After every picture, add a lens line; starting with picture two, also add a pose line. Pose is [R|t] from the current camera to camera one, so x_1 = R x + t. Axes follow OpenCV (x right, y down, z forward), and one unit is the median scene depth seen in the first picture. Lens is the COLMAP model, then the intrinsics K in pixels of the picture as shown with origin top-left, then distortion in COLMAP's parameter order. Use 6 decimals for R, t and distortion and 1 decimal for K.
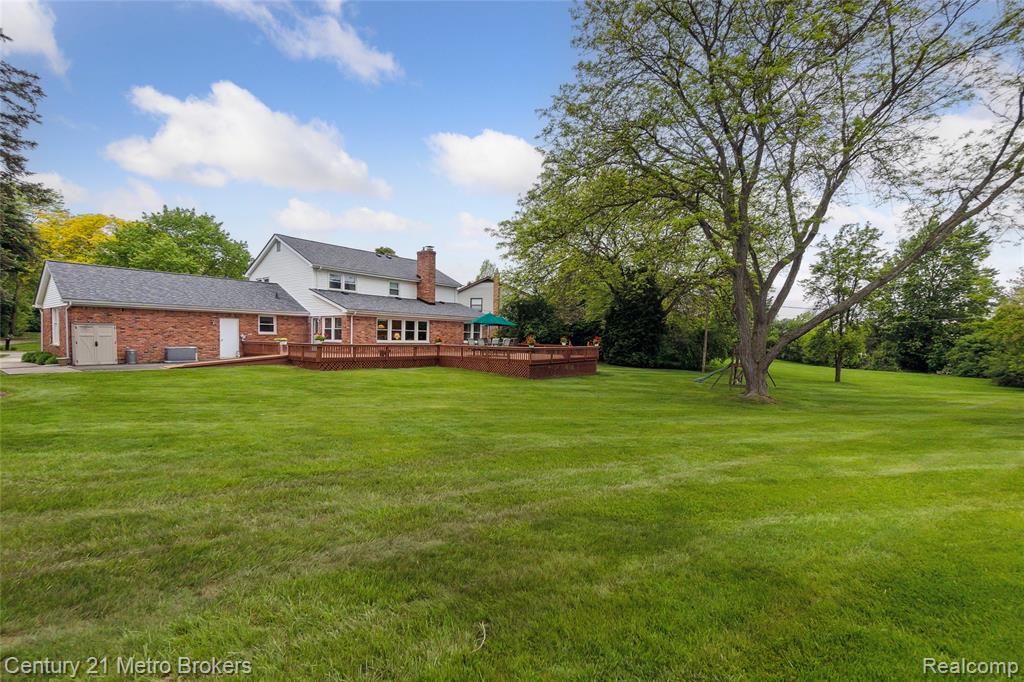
lens RADIAL K [[449.9, 0, 510.7], [0, 449.9, 344.4], [0, 0, 1]] dist [0.000374, 0.000077]
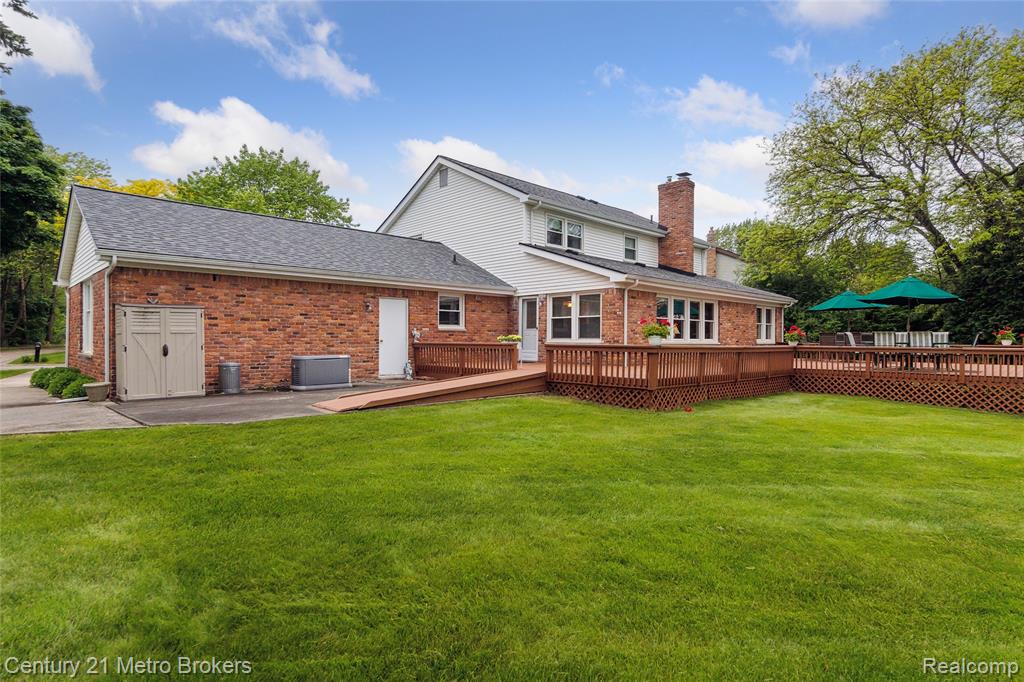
lens RADIAL K [[522.1, 0, 506.9], [0, 522.1, 325.7], [0, 0, 1]] dist [0.003168, 0.000037]
pose [[0.991210, -0.017011, -0.131198, -0.404337], [0.011210, 0.998932, -0.044829, 0.000733], [0.131820, 0.042964, 0.990342, 0.415558]]
